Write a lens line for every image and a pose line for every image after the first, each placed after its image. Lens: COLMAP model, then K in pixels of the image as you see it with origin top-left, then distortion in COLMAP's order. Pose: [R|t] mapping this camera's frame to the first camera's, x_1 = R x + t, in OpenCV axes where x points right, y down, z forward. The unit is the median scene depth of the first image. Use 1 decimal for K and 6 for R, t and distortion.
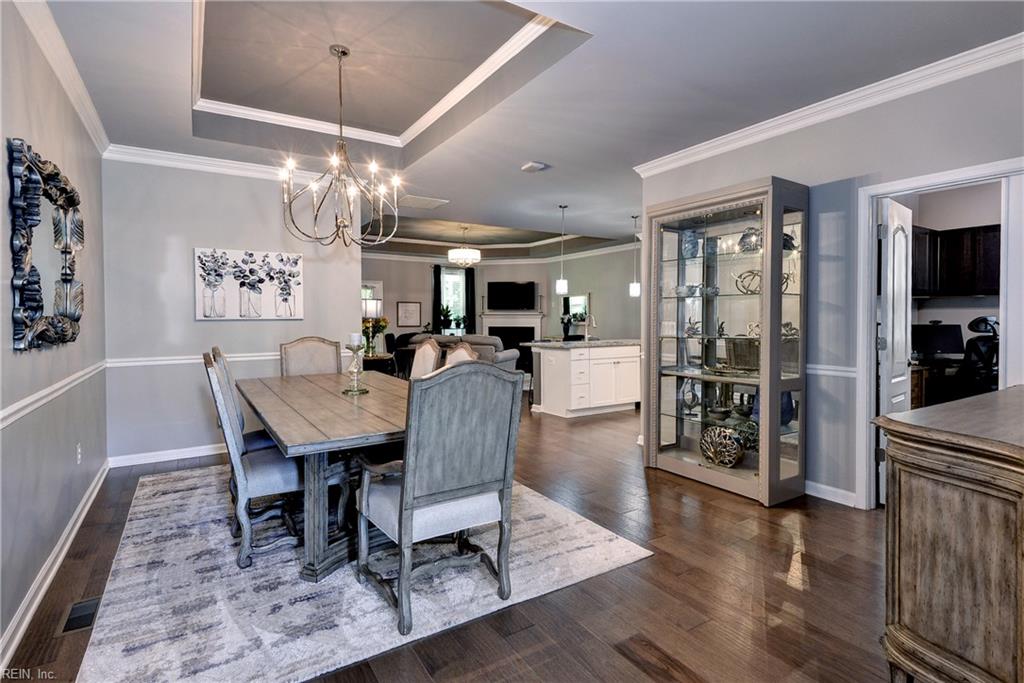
lens RADIAL K [[506.2, 0, 514.0], [0, 506.2, 319.4], [0, 0, 1]] dist [0.020145, -0.001443]
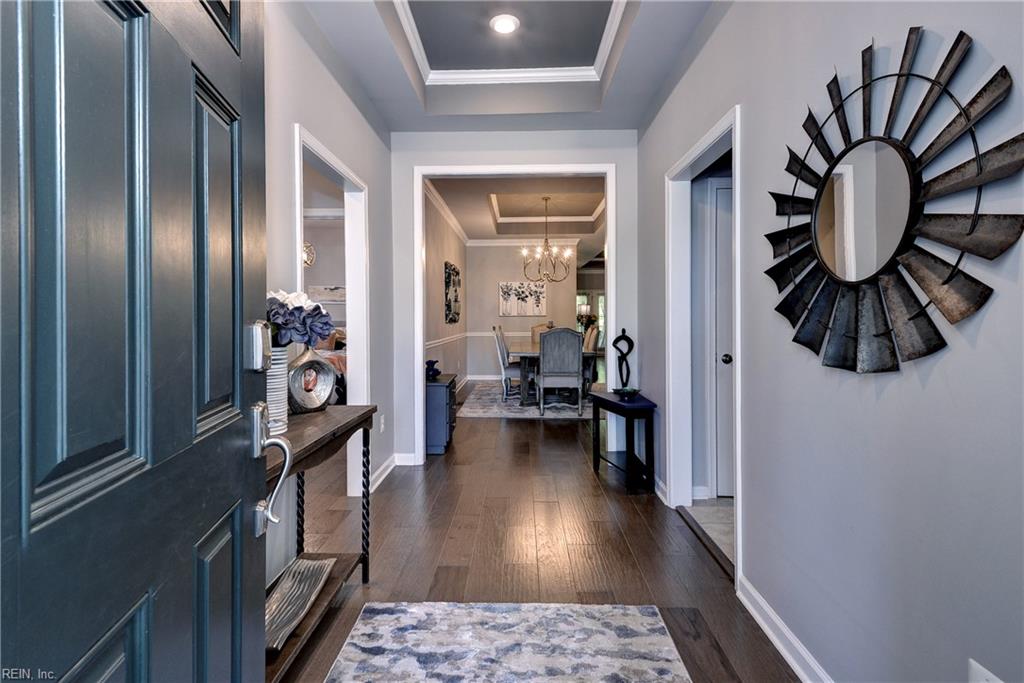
lens RADIAL K [[481.5, 0, 505.2], [0, 481.5, 317.3], [0, 0, 1]] dist [0.004788, -0.007539]
pose [[0.826002, 0.000258, -0.563667, 0.584175], [-0.003982, 0.999978, -0.005377, 0.019102], [0.563653, 0.006686, 0.825985, -0.714523]]
